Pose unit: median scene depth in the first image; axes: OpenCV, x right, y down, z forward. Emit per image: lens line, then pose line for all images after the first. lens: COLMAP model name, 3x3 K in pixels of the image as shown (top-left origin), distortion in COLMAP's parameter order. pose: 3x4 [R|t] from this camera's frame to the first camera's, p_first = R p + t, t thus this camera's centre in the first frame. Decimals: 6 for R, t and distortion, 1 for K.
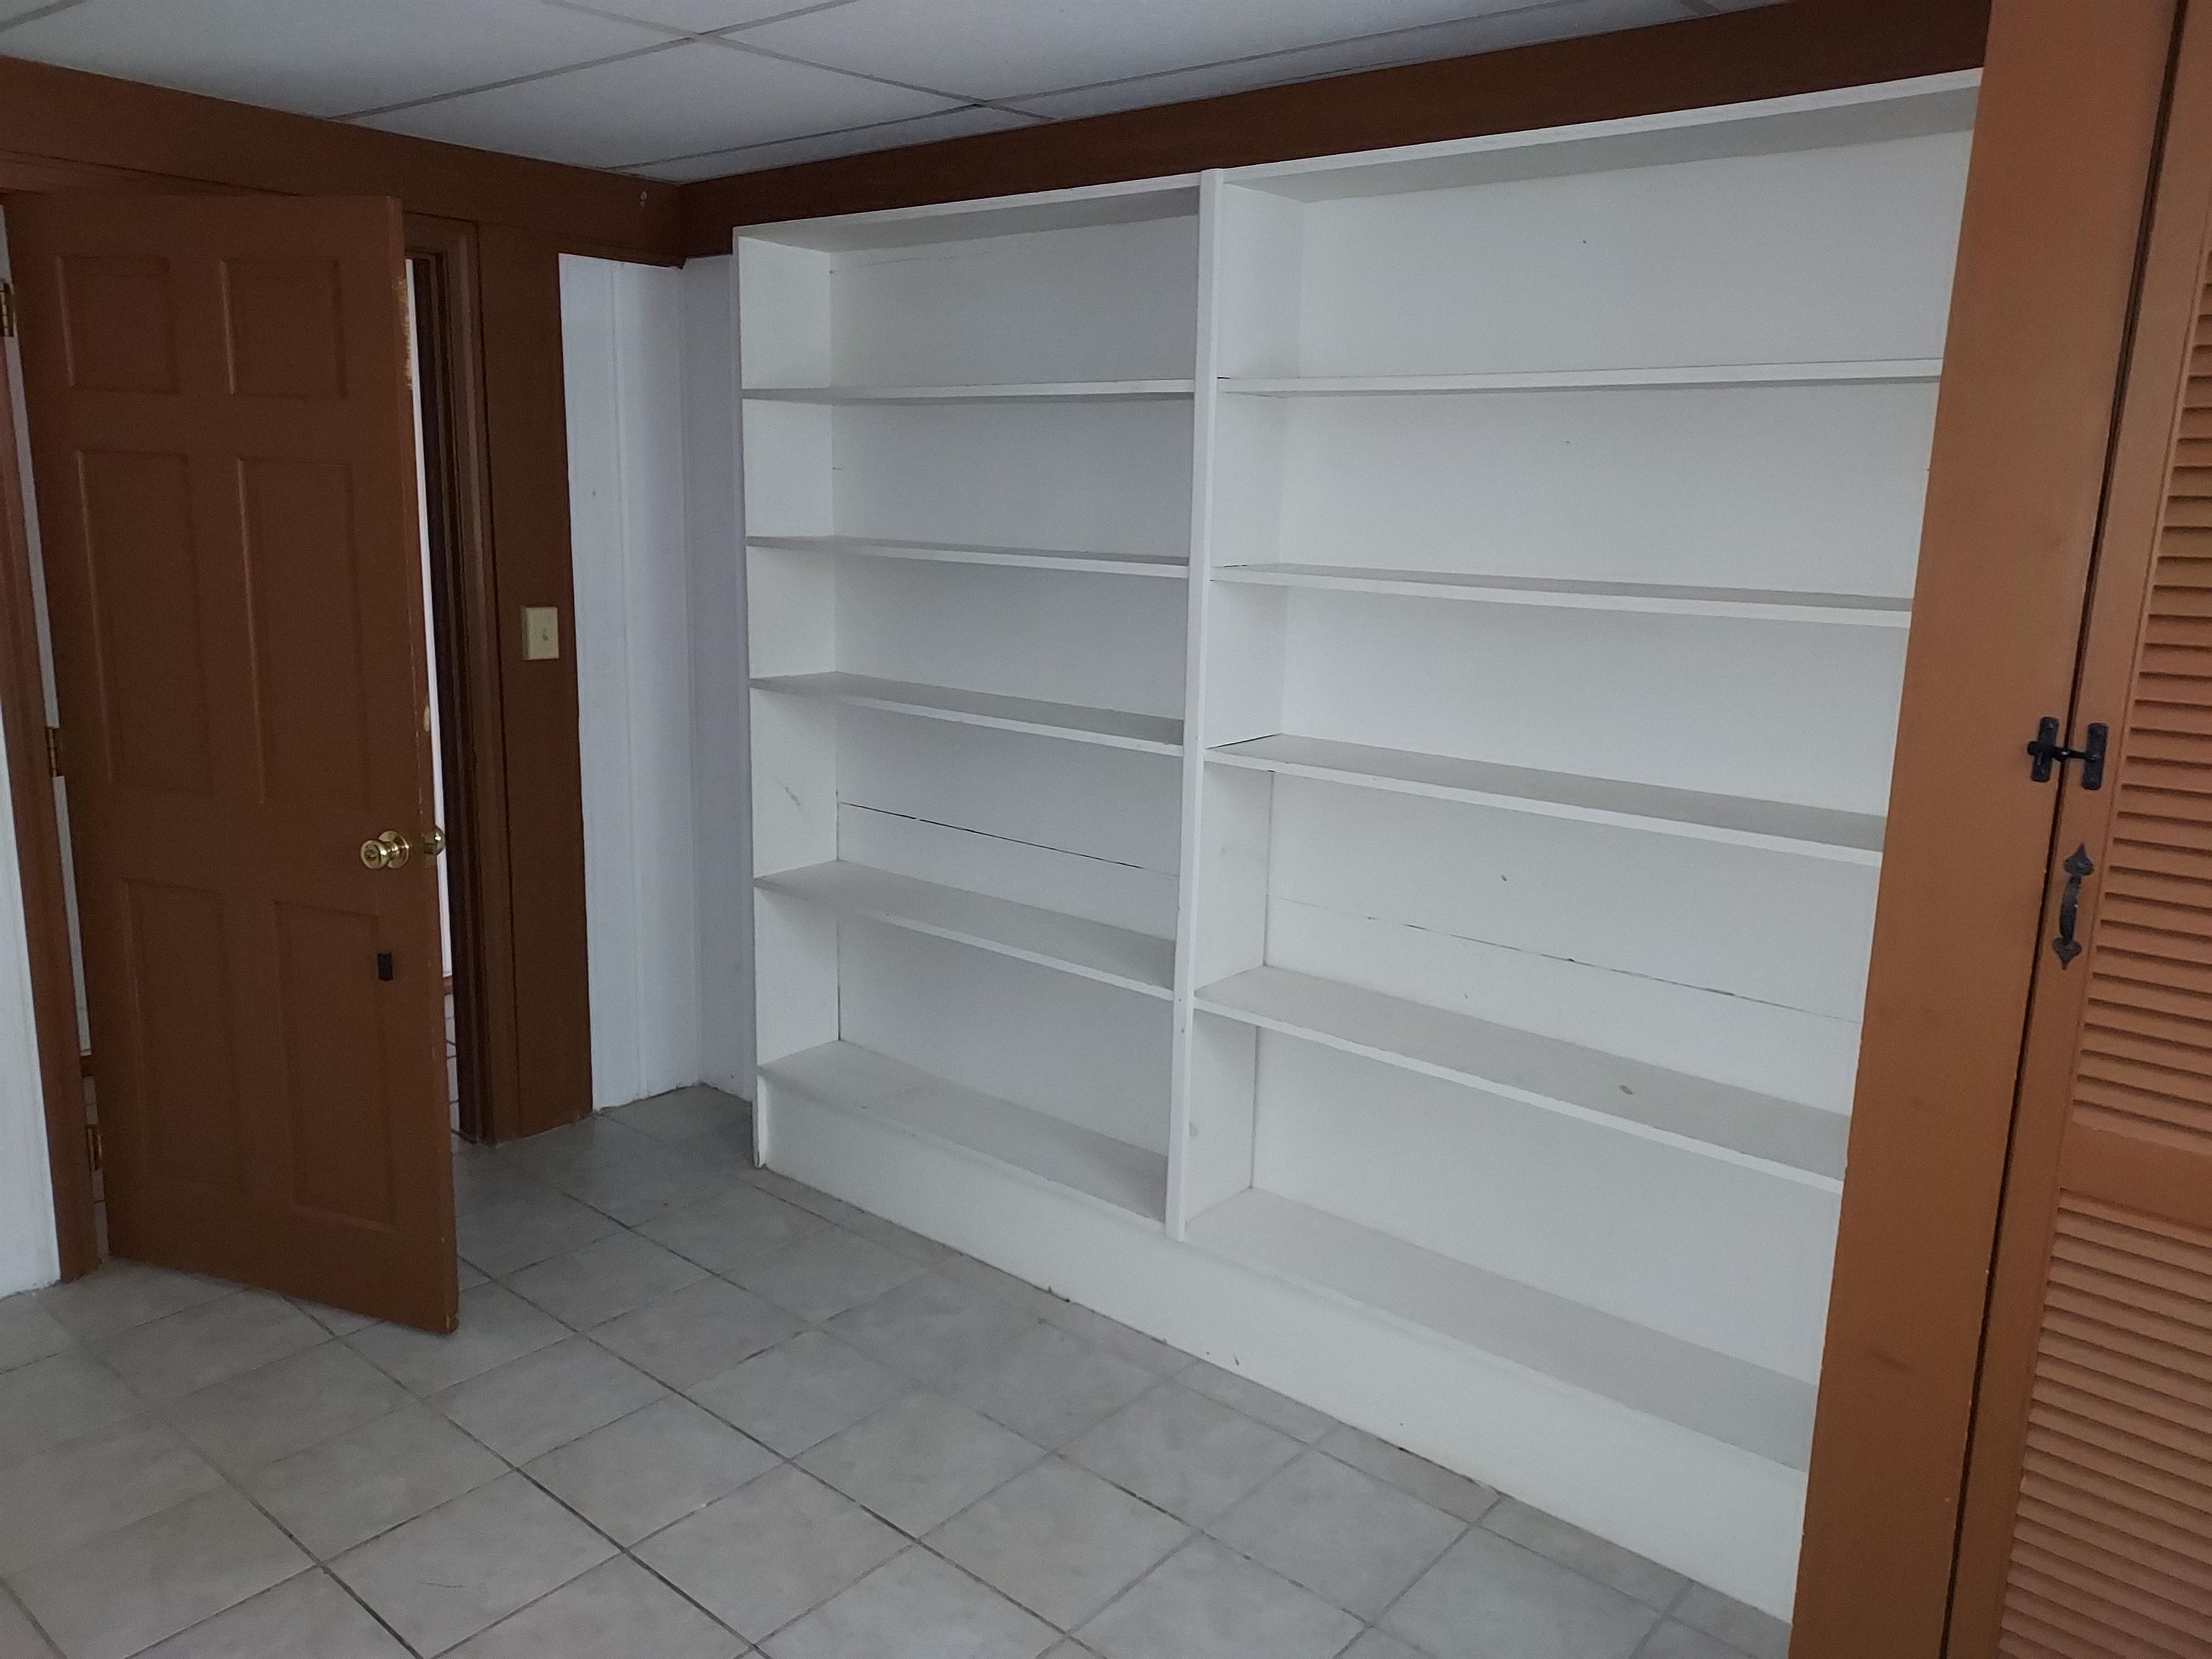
lens RADIAL K [[1598.9, 0, 1107.7], [0, 1598.9, 819.5], [0, 0, 1]] dist [0.054573, -0.037685]
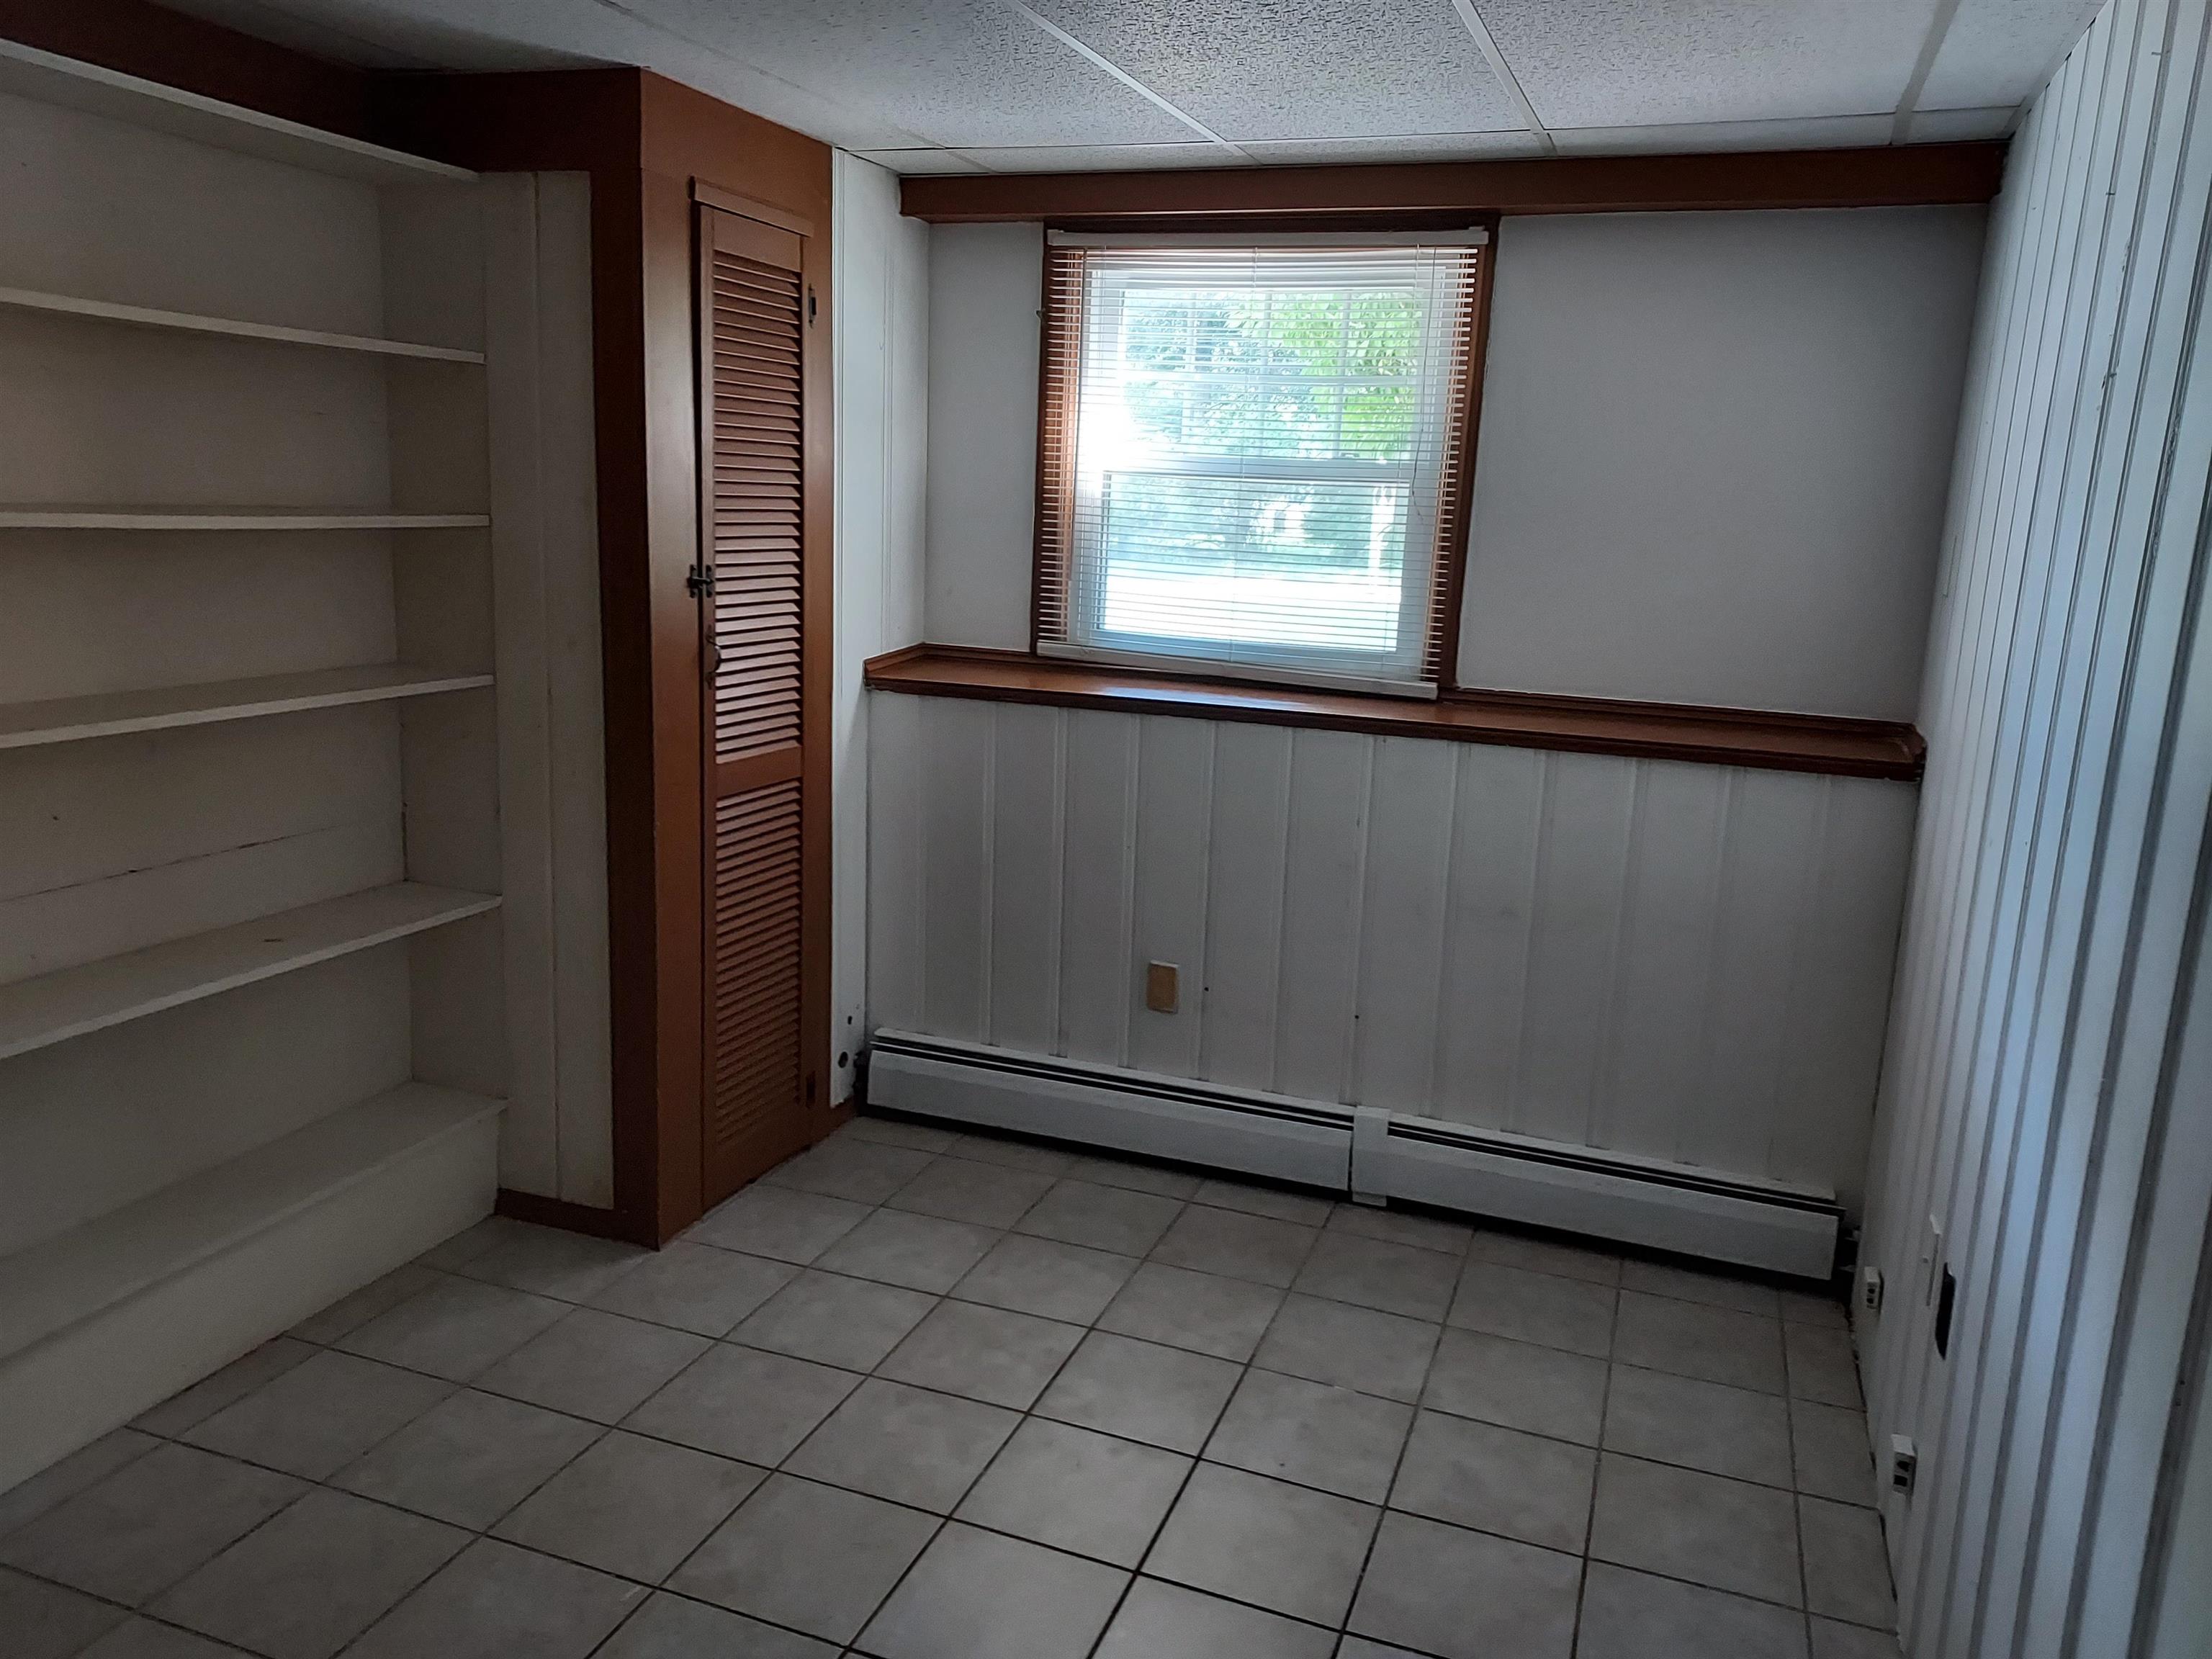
lens RADIAL K [[1598.9, 0, 1109.5], [0, 1598.9, 826.8], [0, 0, 1]] dist [0.054573, -0.037685]
pose [[-0.319967, -0.246047, 0.914922, -0.965741], [0.145172, 0.941553, 0.303979, -0.188774], [-0.936240, 0.230085, -0.265547, 0.743569]]
